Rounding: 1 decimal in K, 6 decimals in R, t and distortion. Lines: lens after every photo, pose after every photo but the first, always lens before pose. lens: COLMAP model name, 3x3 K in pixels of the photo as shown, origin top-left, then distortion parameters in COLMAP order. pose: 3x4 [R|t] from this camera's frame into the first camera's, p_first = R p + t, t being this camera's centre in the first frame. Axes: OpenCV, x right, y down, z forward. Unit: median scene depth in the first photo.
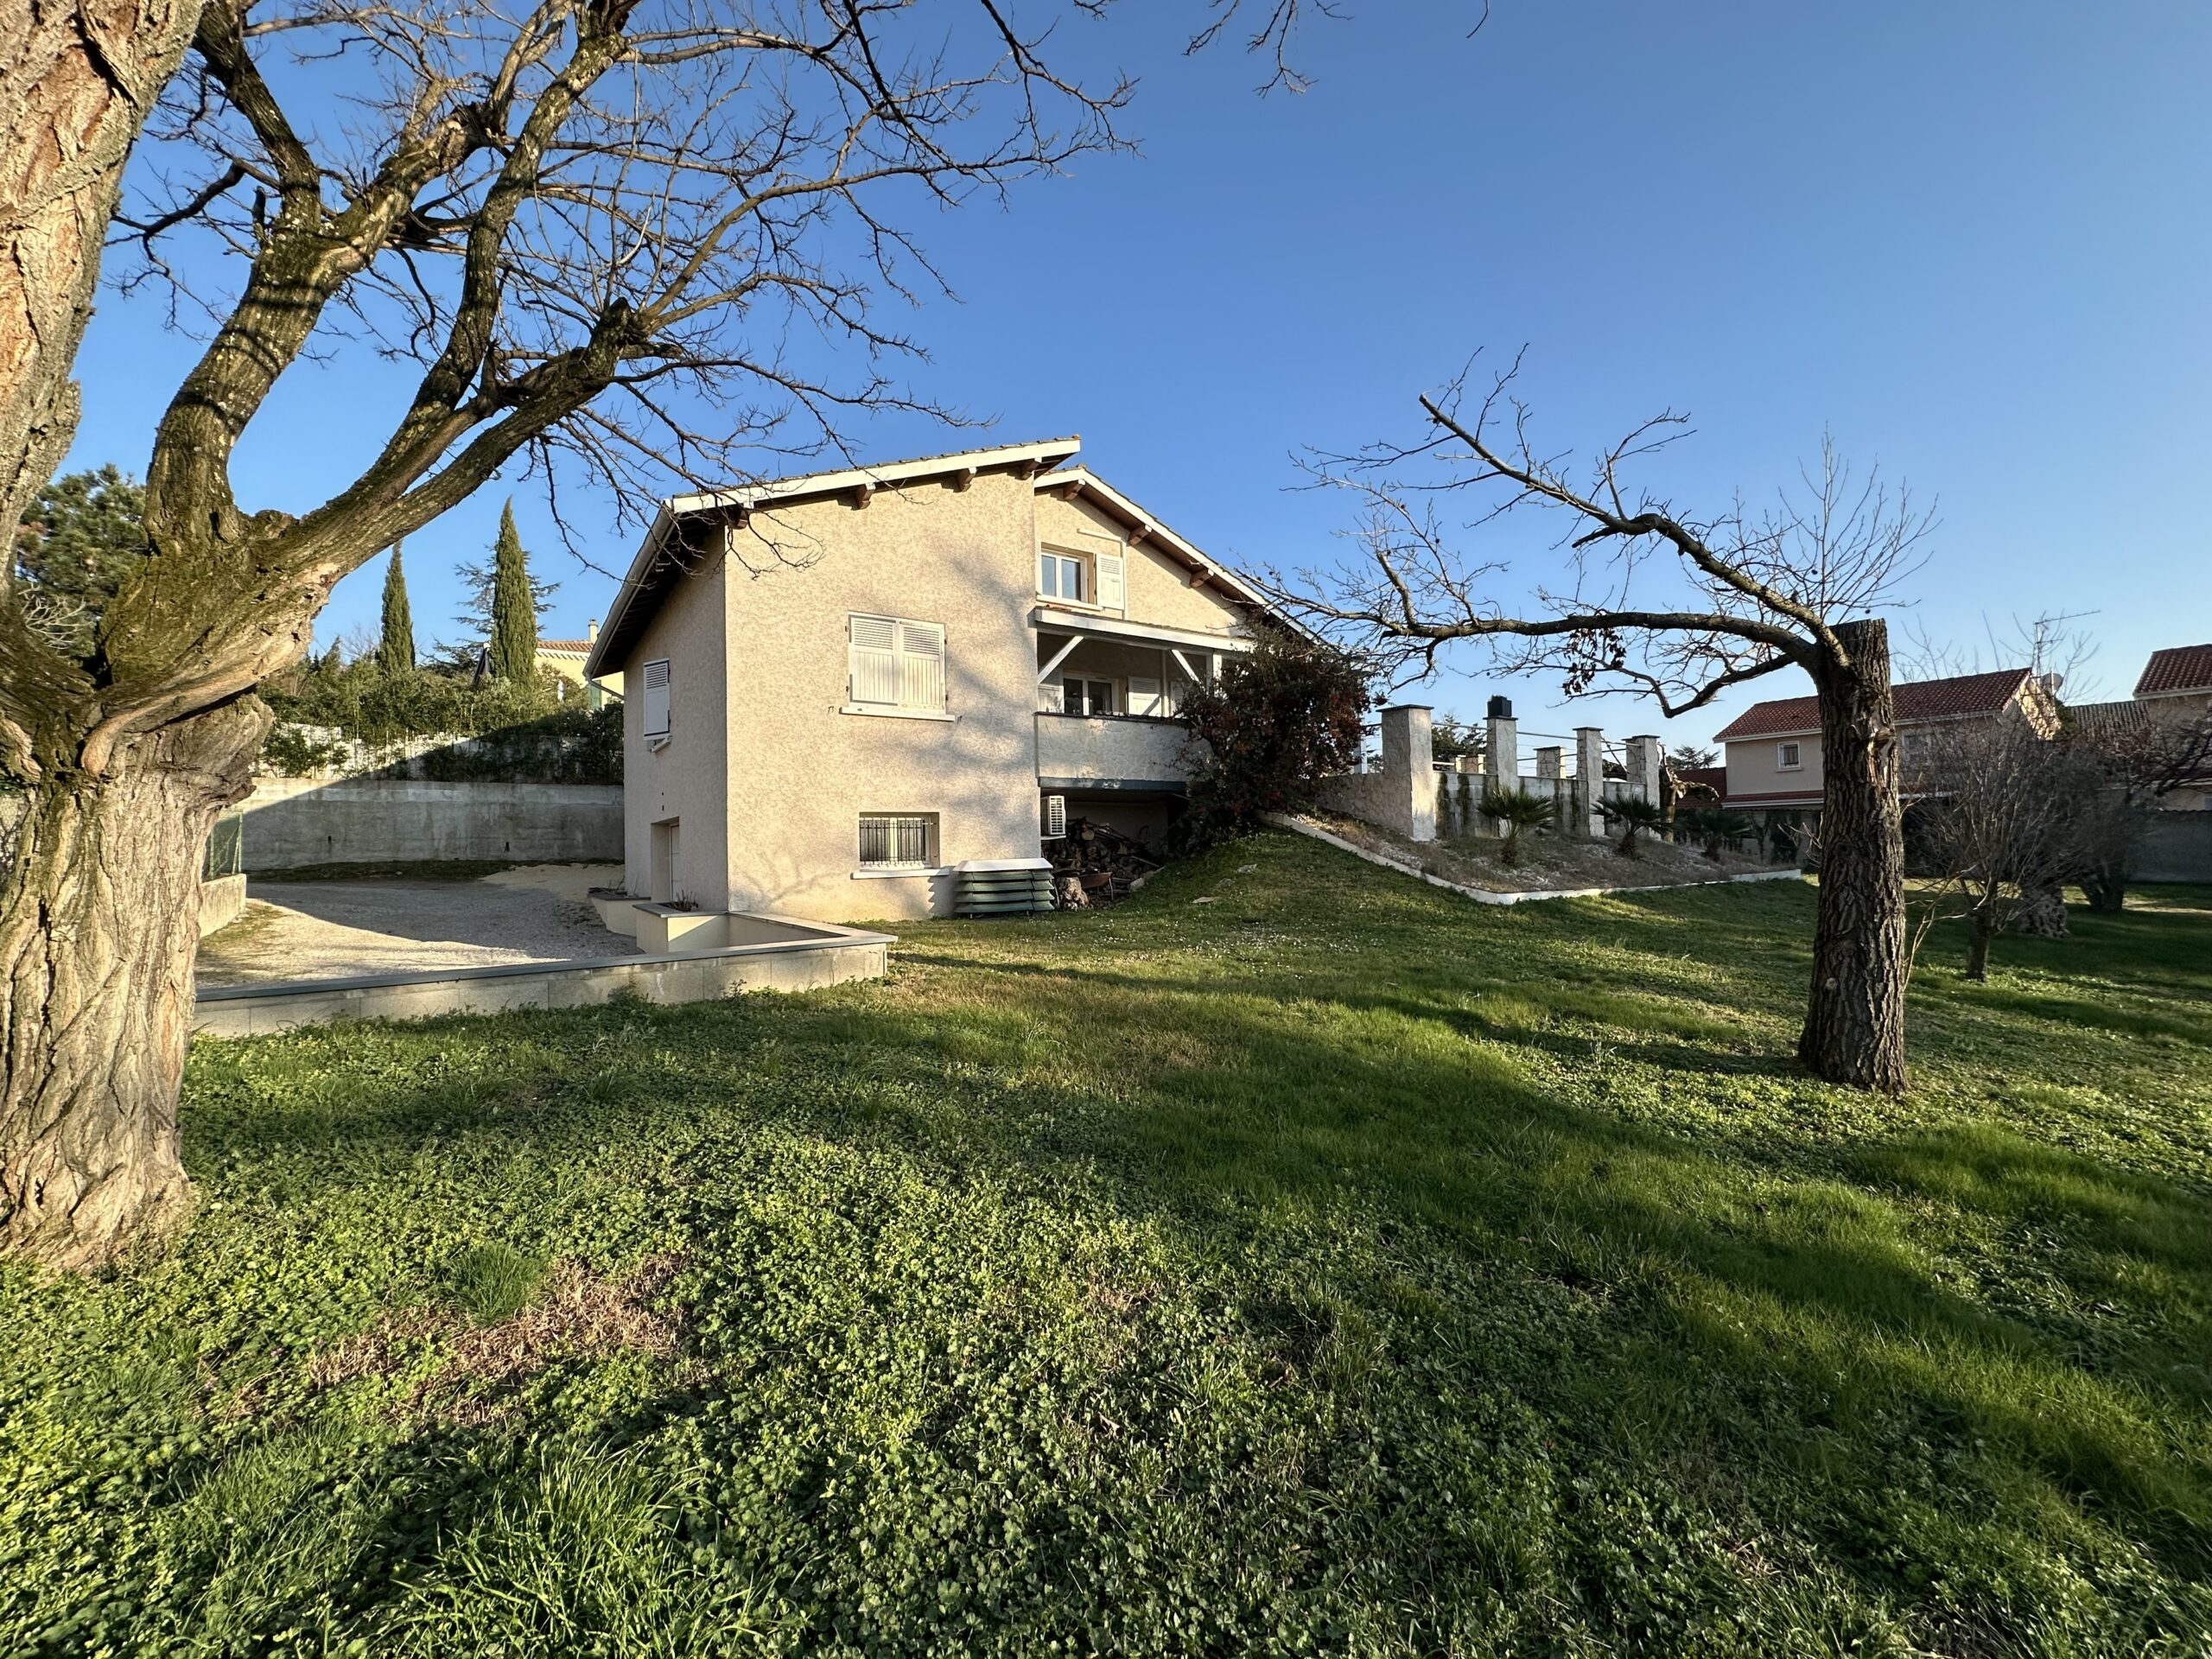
lens RADIAL K [[881.8, 0, 1104.4], [0, 881.8, 836.9], [0, 0, 1]] dist [0.000300, -0.000254]
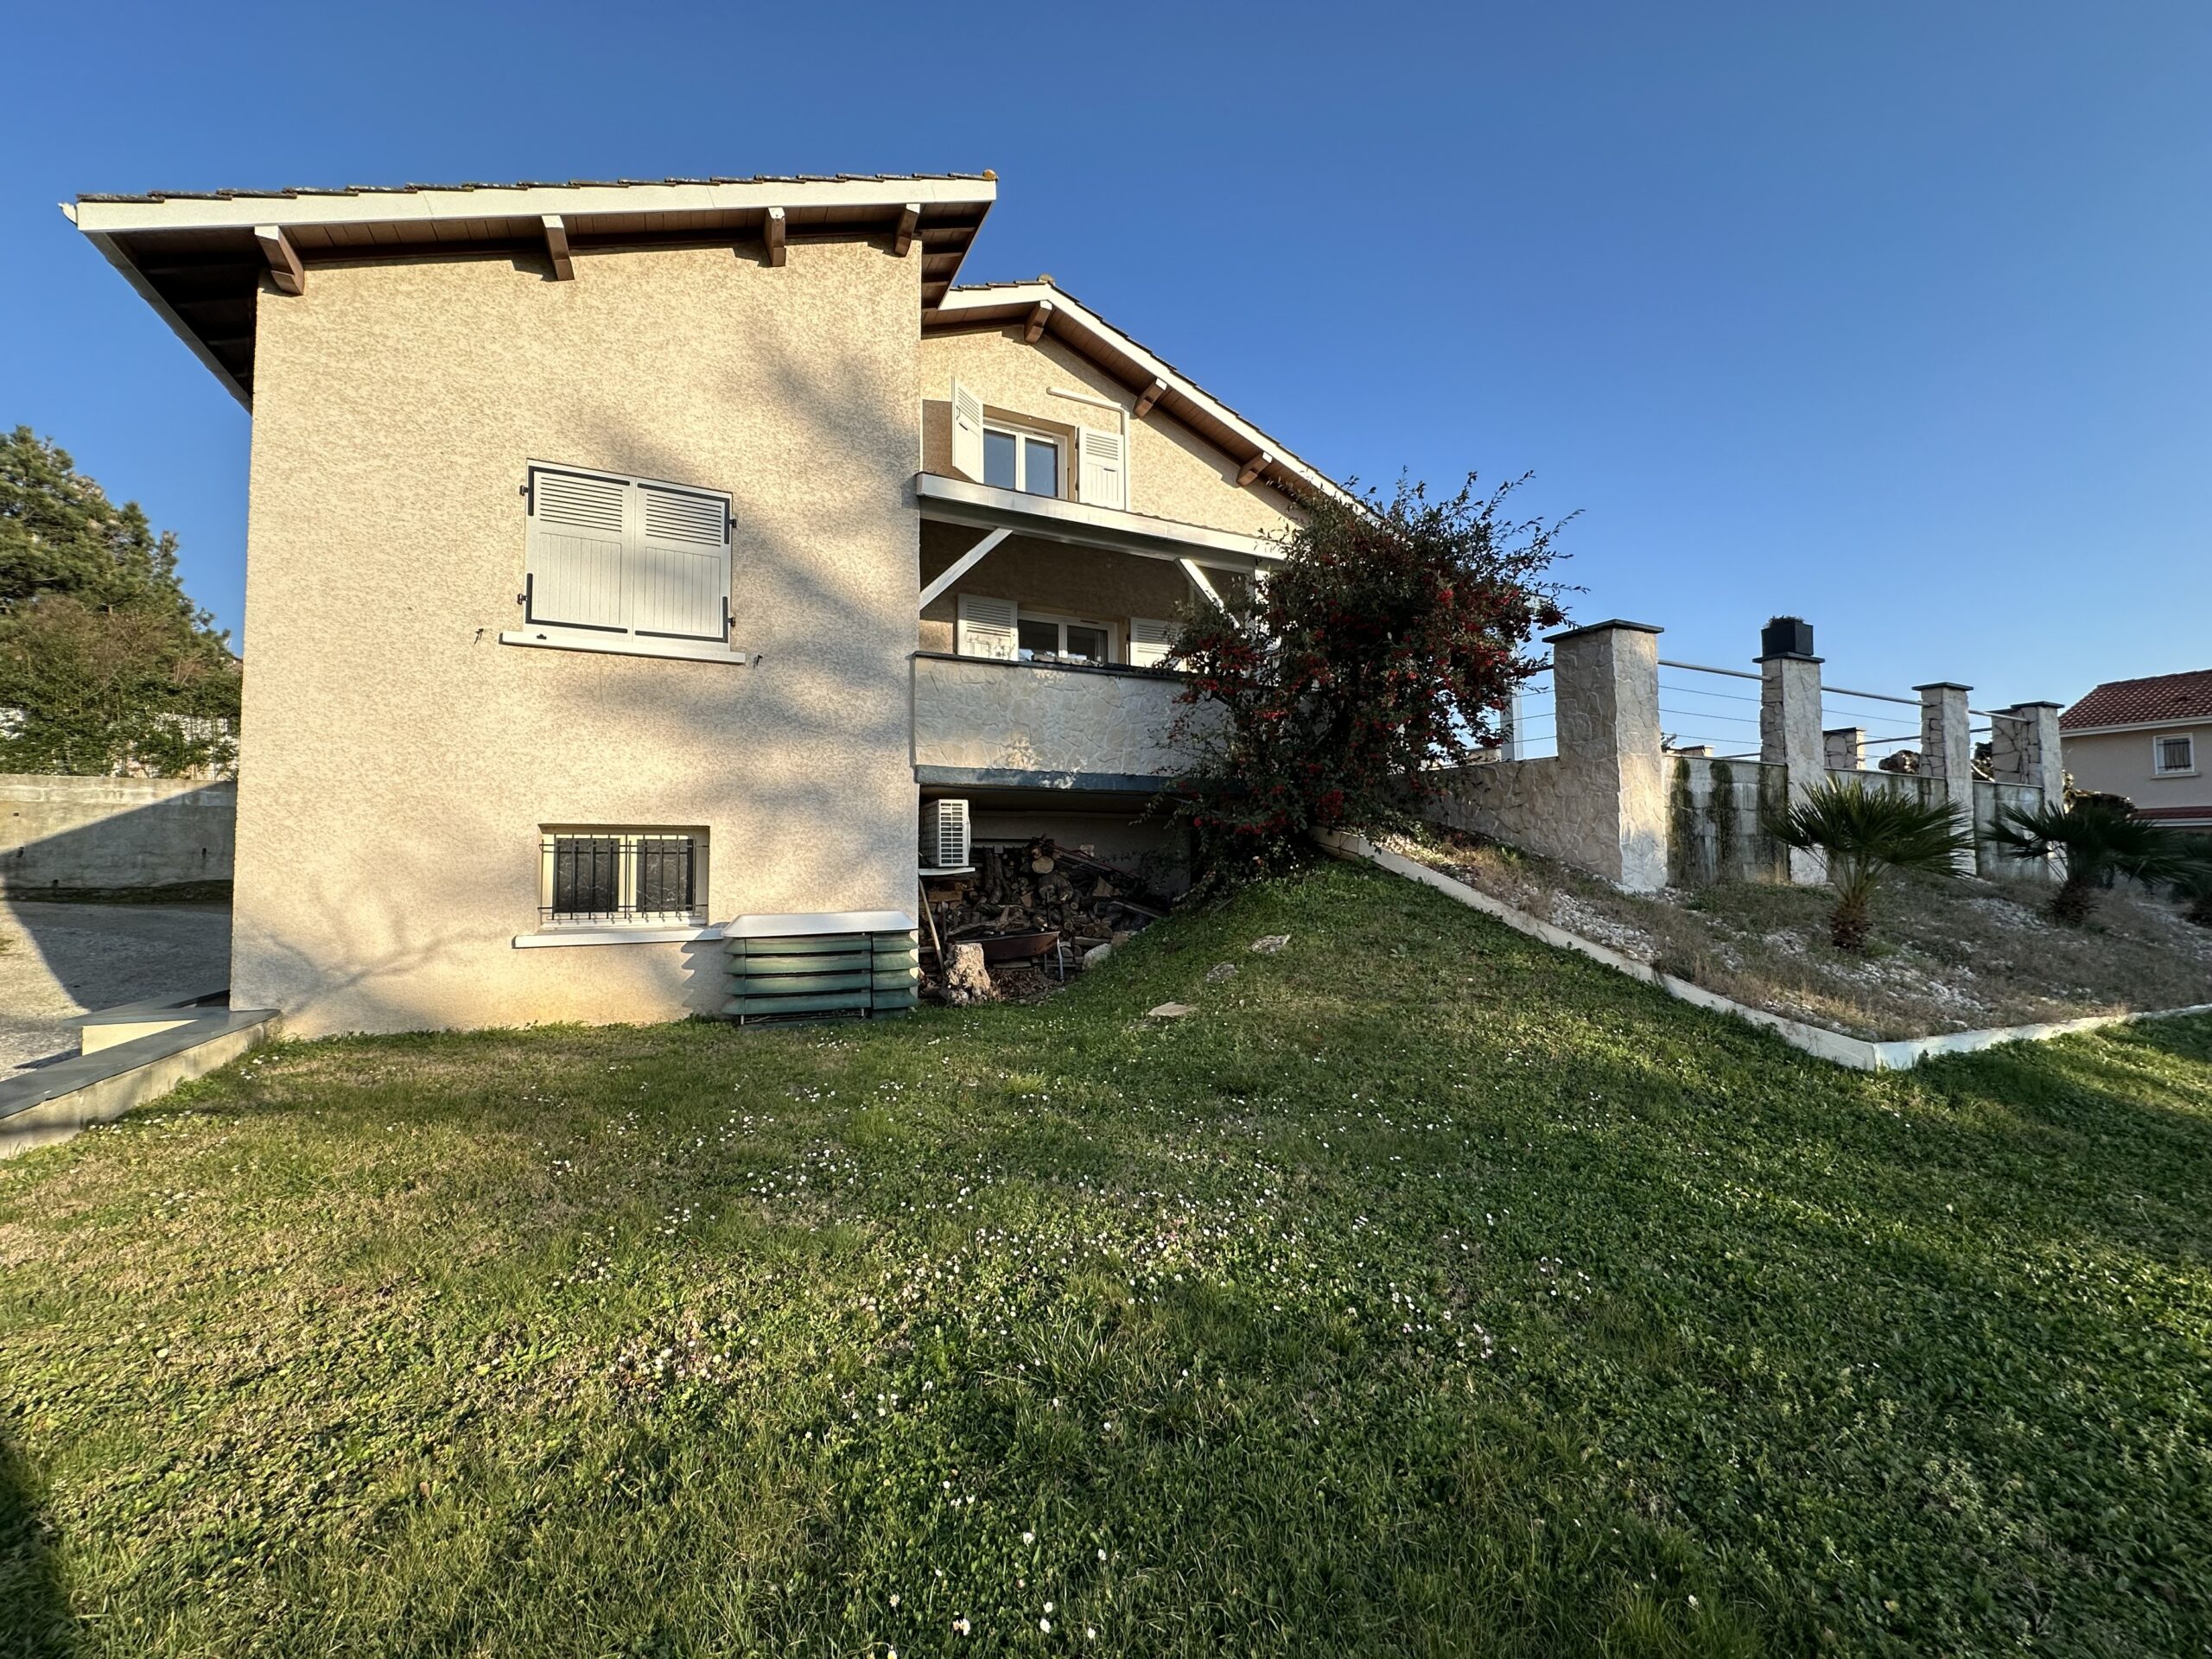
lens RADIAL K [[881.8, 0, 1105.6], [0, 881.8, 829.0], [0, 0, 1]] dist [0.000300, -0.000254]
pose [[0.988102, 0.009337, -0.153513, 0.134004], [-0.013399, 0.999586, -0.025446, -0.013707], [0.153212, 0.027200, 0.987819, 0.448689]]
